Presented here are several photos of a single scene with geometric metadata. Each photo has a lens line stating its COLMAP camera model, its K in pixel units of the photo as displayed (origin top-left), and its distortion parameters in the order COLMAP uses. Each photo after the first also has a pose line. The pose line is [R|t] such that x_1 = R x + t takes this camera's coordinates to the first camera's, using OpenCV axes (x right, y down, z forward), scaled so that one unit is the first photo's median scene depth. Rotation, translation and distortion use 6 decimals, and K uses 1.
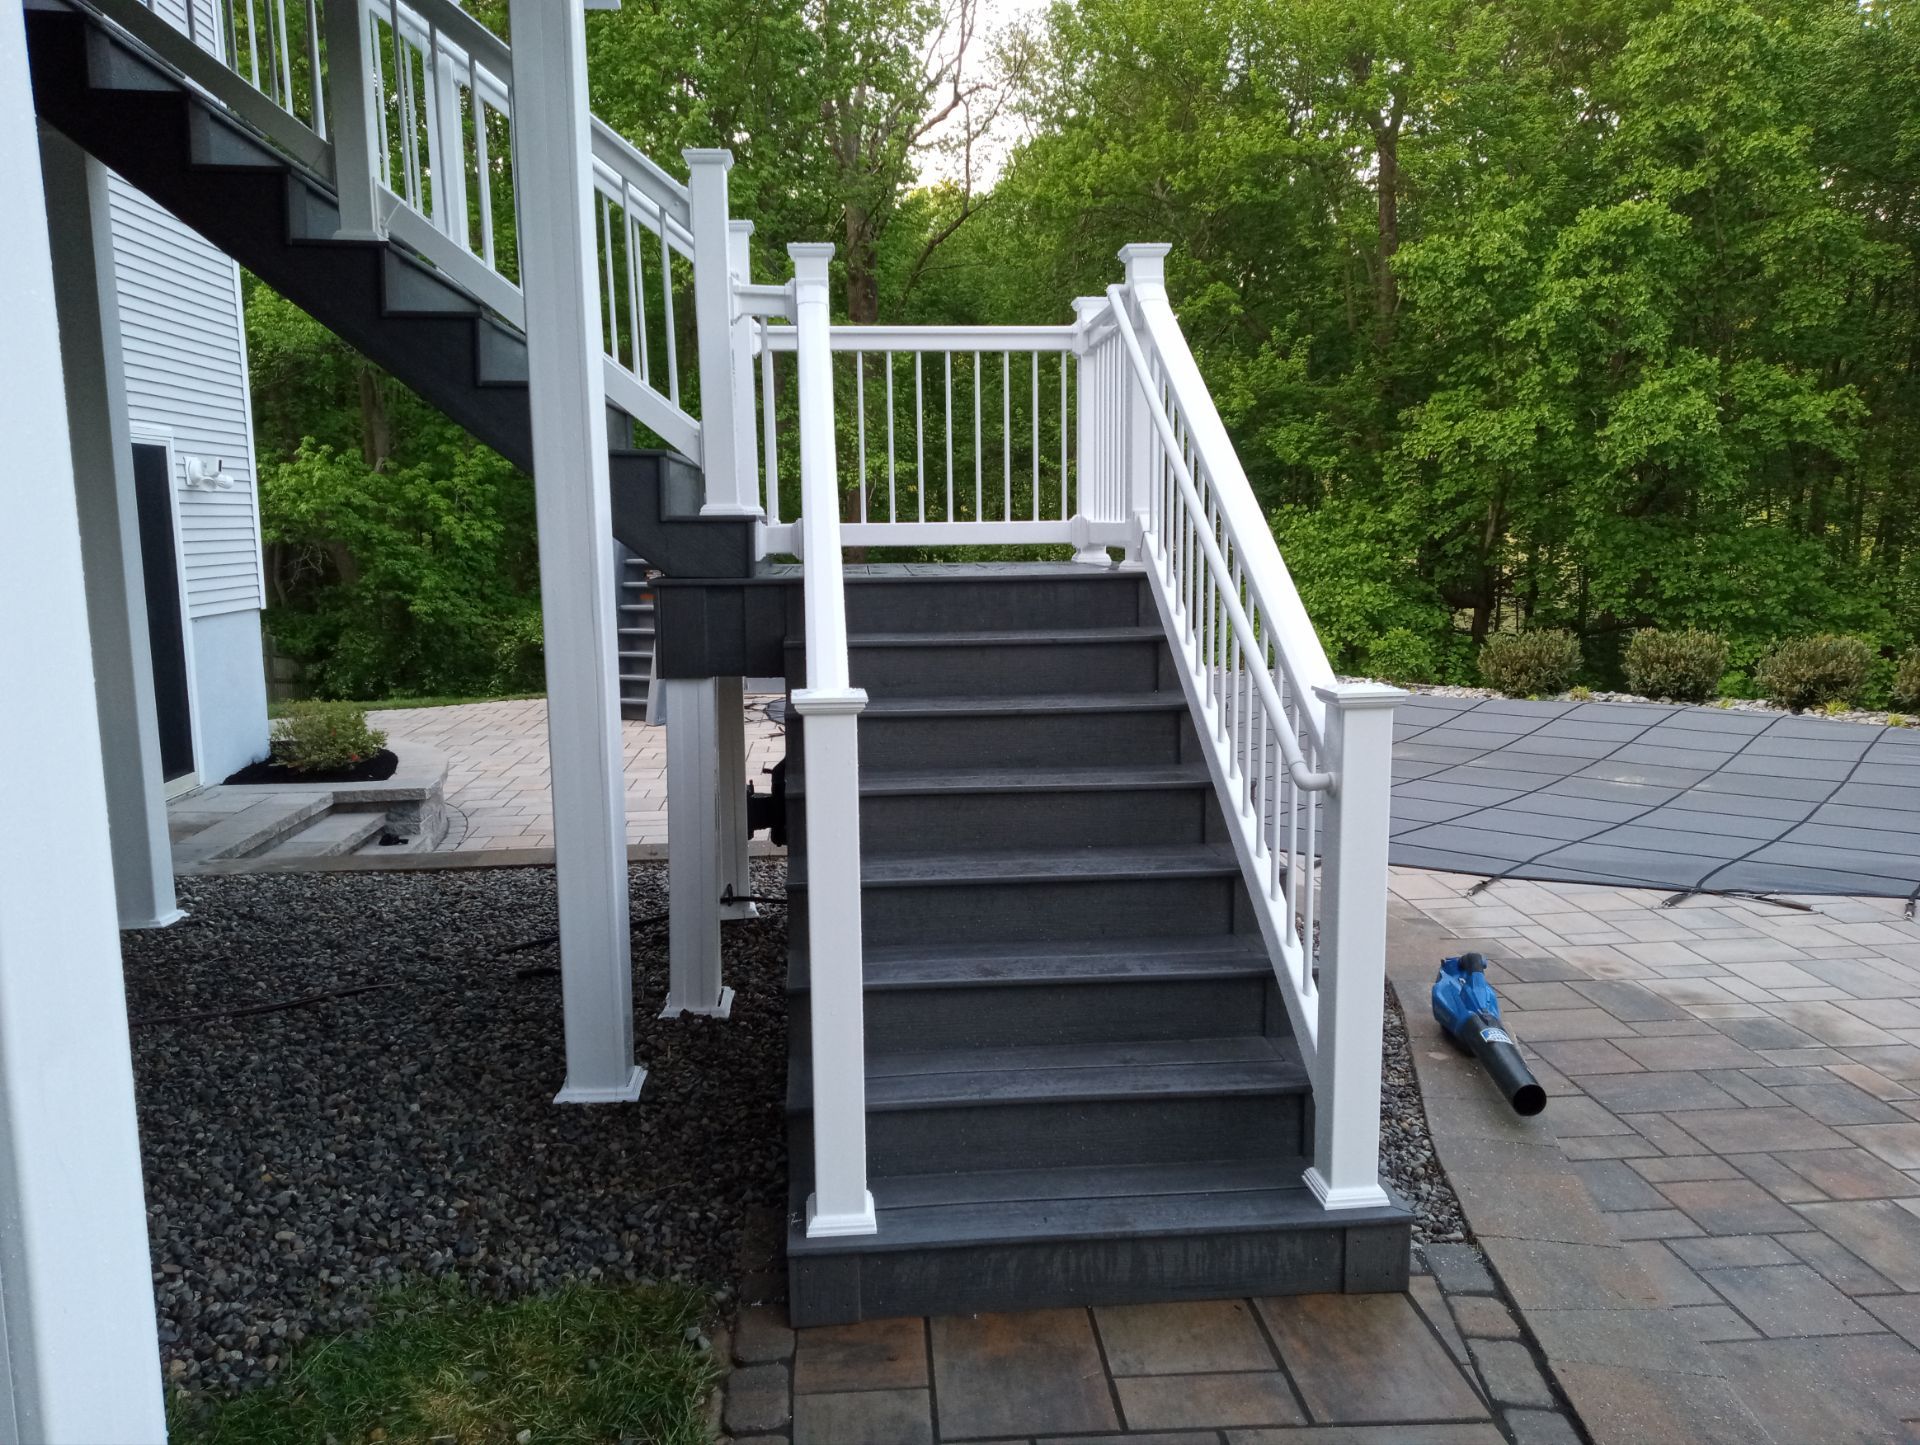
lens RADIAL K [[1407.2, 0, 954.1], [0, 1407.2, 724.9], [0, 0, 1]] dist [0.022484, -0.016861]
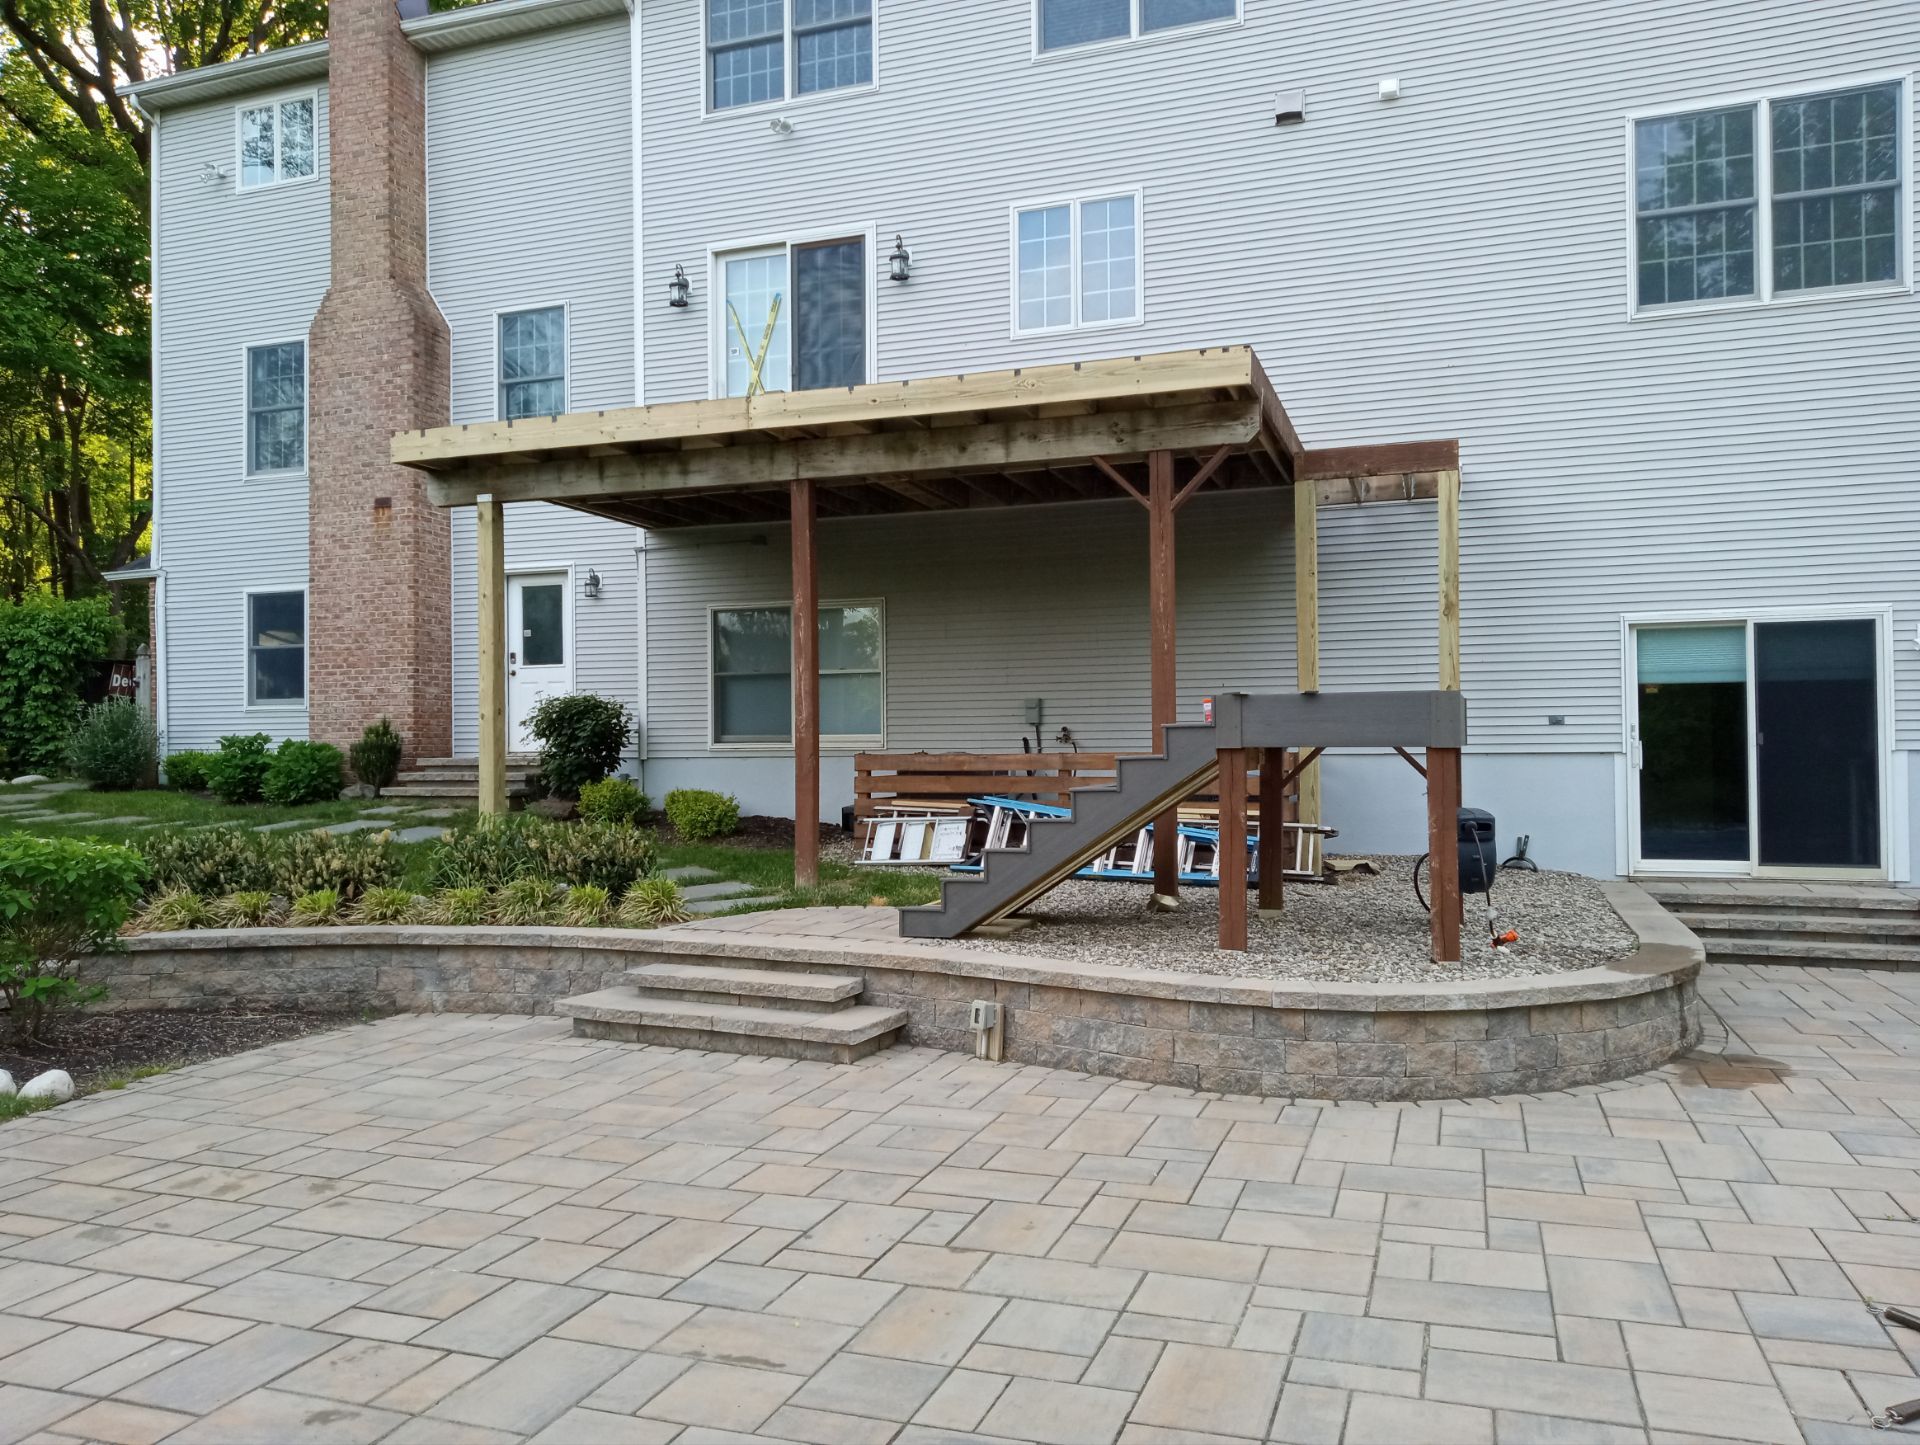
lens RADIAL K [[1407.2, 0, 957.2], [0, 1407.2, 738.0], [0, 0, 1]] dist [0.022484, -0.016861]
pose [[-0.405077, 0.012906, -0.914192, 0.918330], [-0.120755, 0.990386, 0.067488, -0.067389], [0.906273, 0.137731, -0.399623, 0.700573]]
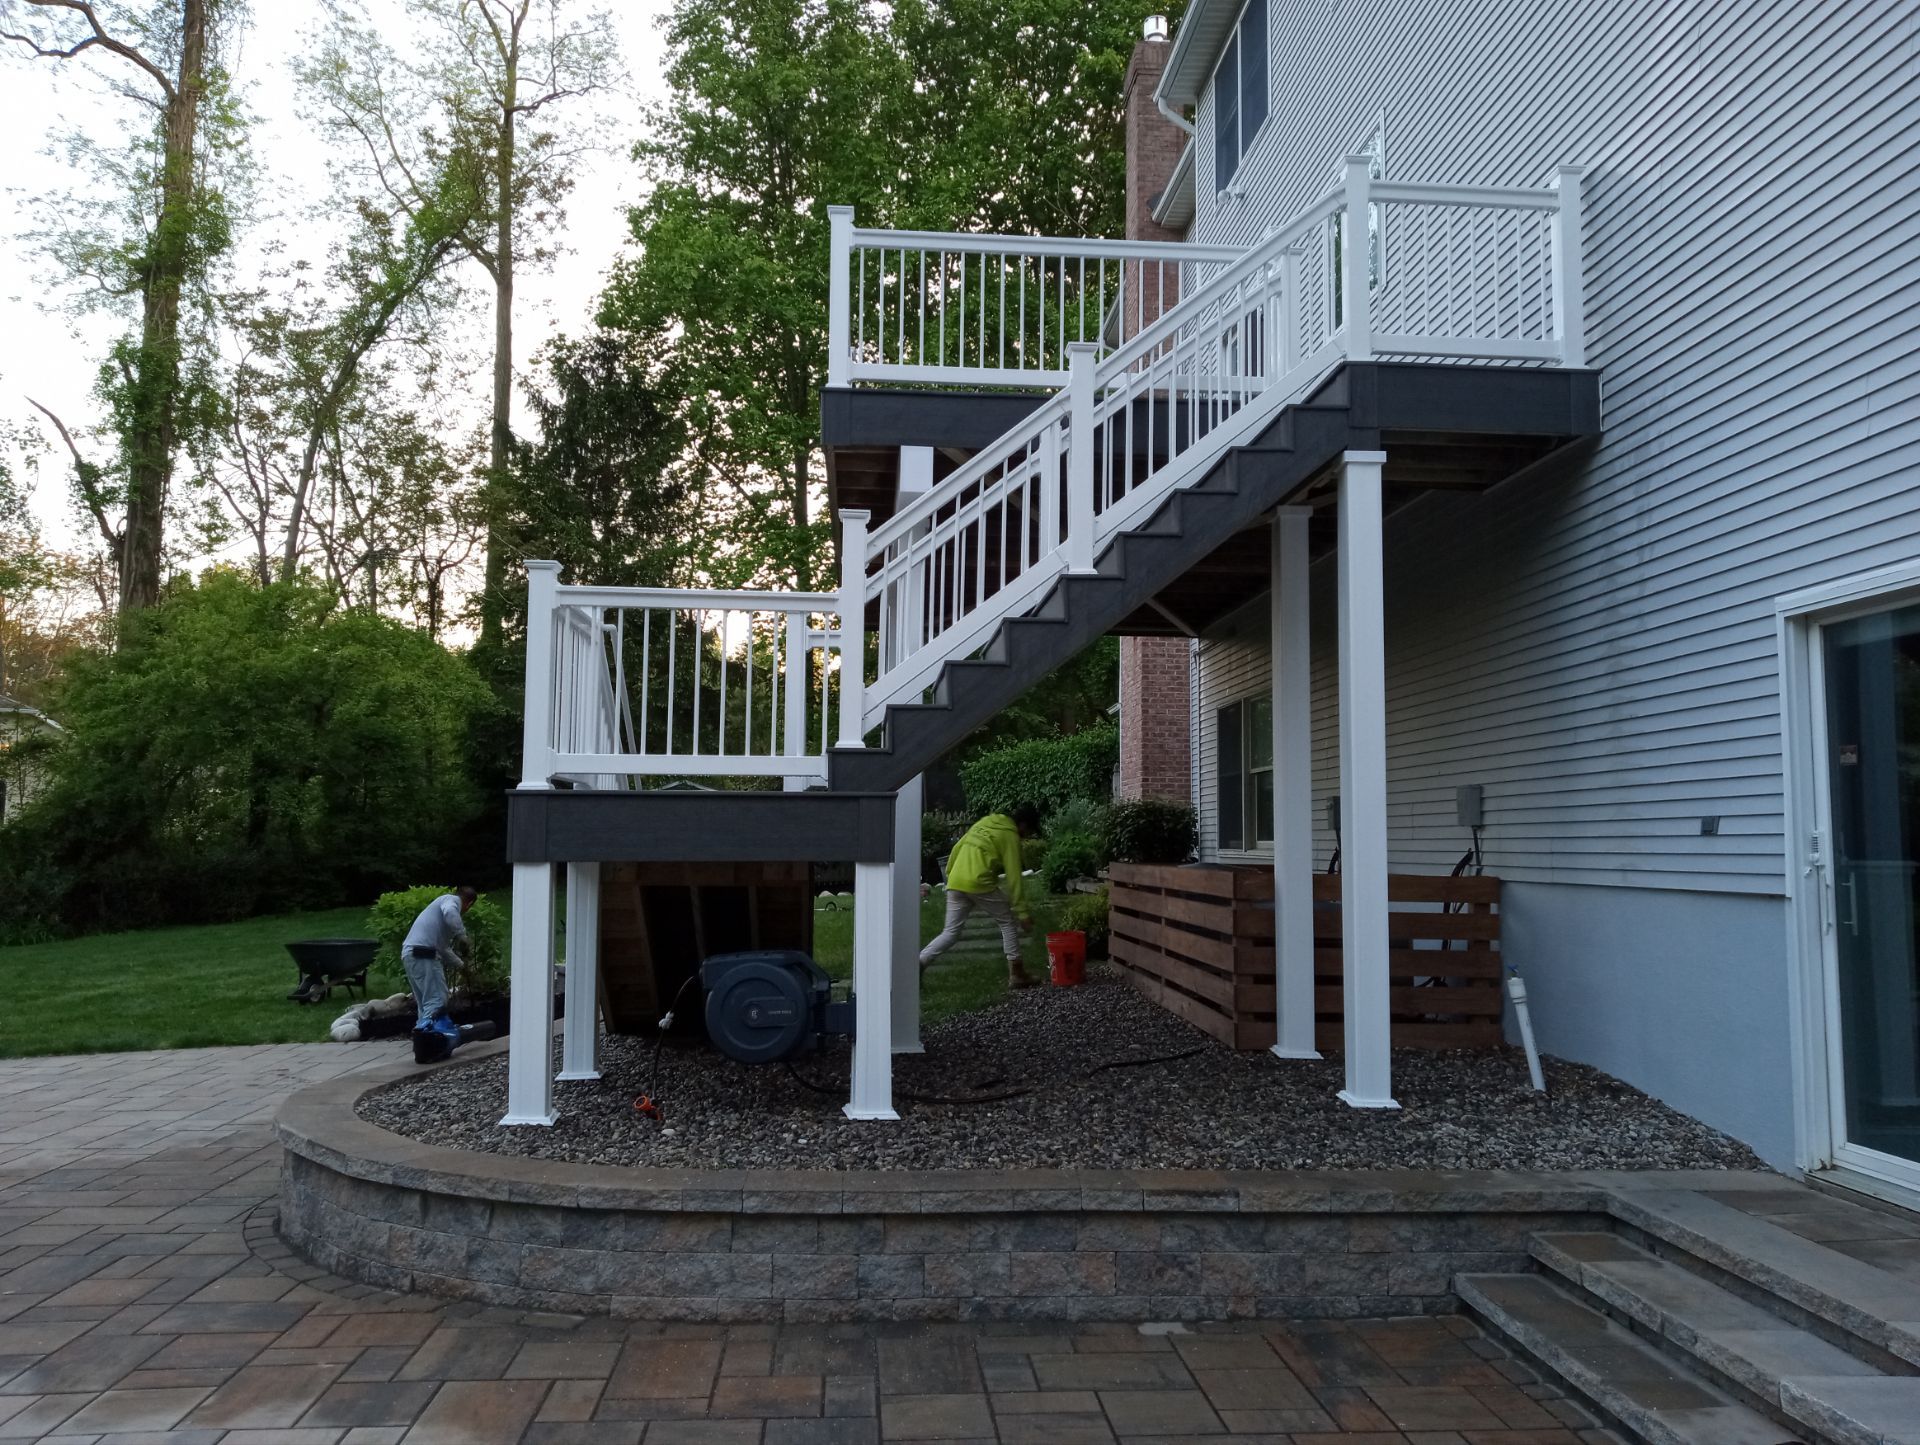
lens RADIAL K [[1407.2, 0, 947.2], [0, 1407.2, 735.4], [0, 0, 1]] dist [0.022484, -0.016861]
pose [[-0.999807, 0.011271, 0.016063, -0.151858], [0.012382, 0.997414, 0.070802, -0.153280], [-0.015224, 0.070988, -0.997361, 1.323252]]
